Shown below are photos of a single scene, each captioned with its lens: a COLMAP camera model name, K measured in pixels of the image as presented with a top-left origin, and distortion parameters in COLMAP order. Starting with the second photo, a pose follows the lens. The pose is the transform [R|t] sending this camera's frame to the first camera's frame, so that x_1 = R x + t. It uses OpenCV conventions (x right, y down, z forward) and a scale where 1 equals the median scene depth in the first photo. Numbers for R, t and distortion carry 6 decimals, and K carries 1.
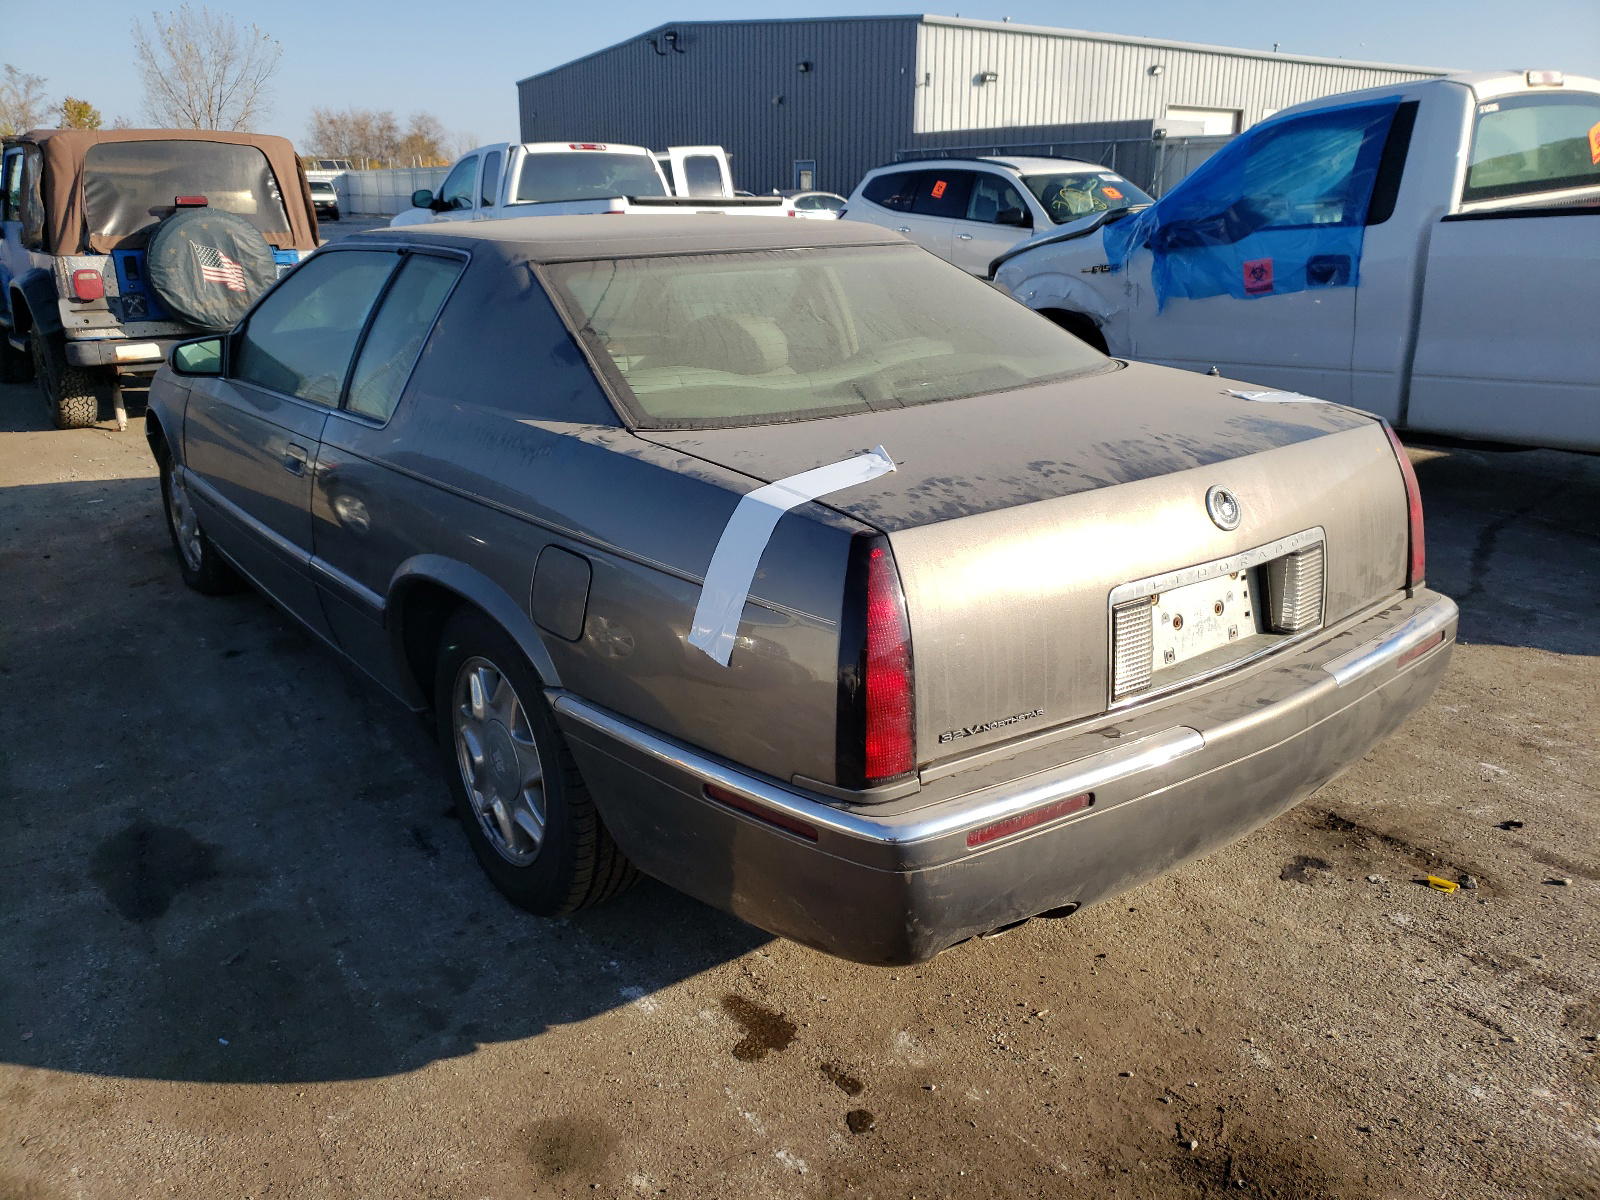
lens RADIAL K [[1245.2, 0, 762.8], [0, 1245.2, 574.2], [0, 0, 1]] dist [0.000444, 0.033153]
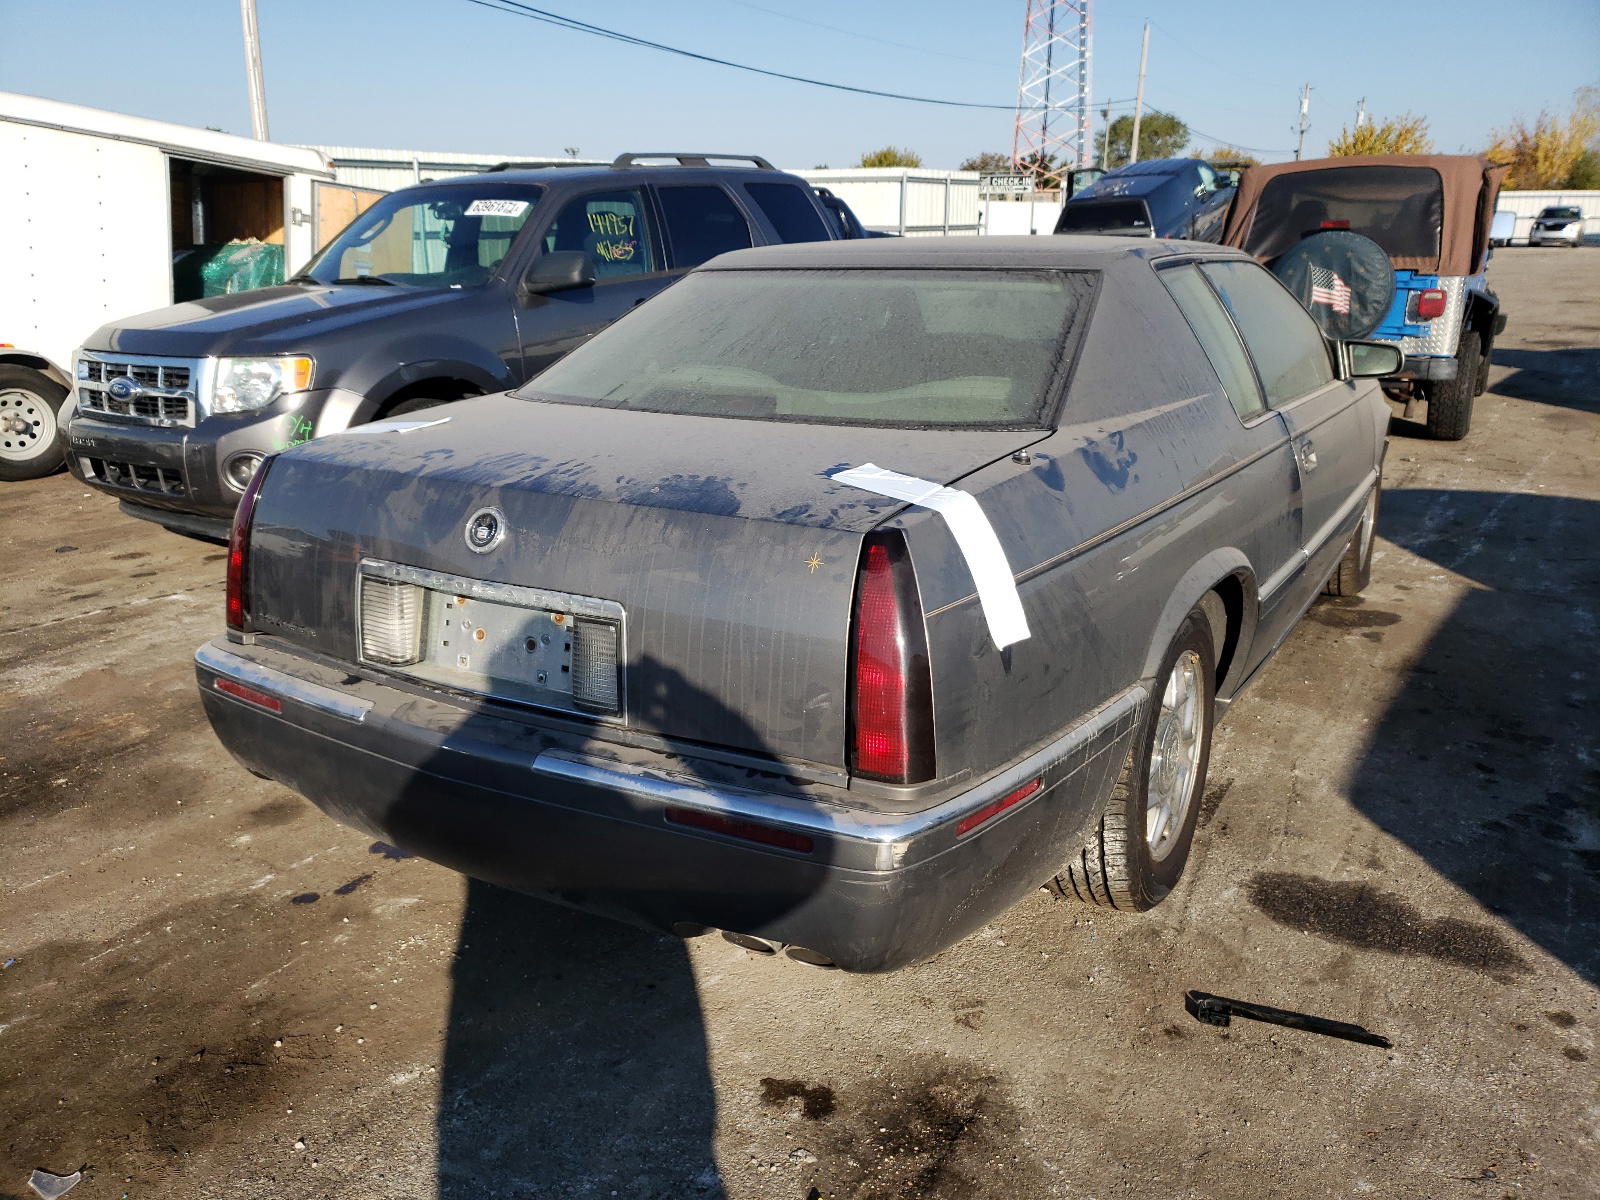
lens RADIAL K [[1248.5, 0, 795.0], [0, 1248.5, 565.6], [0, 0, 1]] dist [-0.017165, 0.064998]
pose [[0.366845, 0.243227, -0.897923, 0.967312], [-0.266817, 0.952173, 0.148914, -0.169467], [0.891198, 0.184953, 0.414197, 0.588142]]
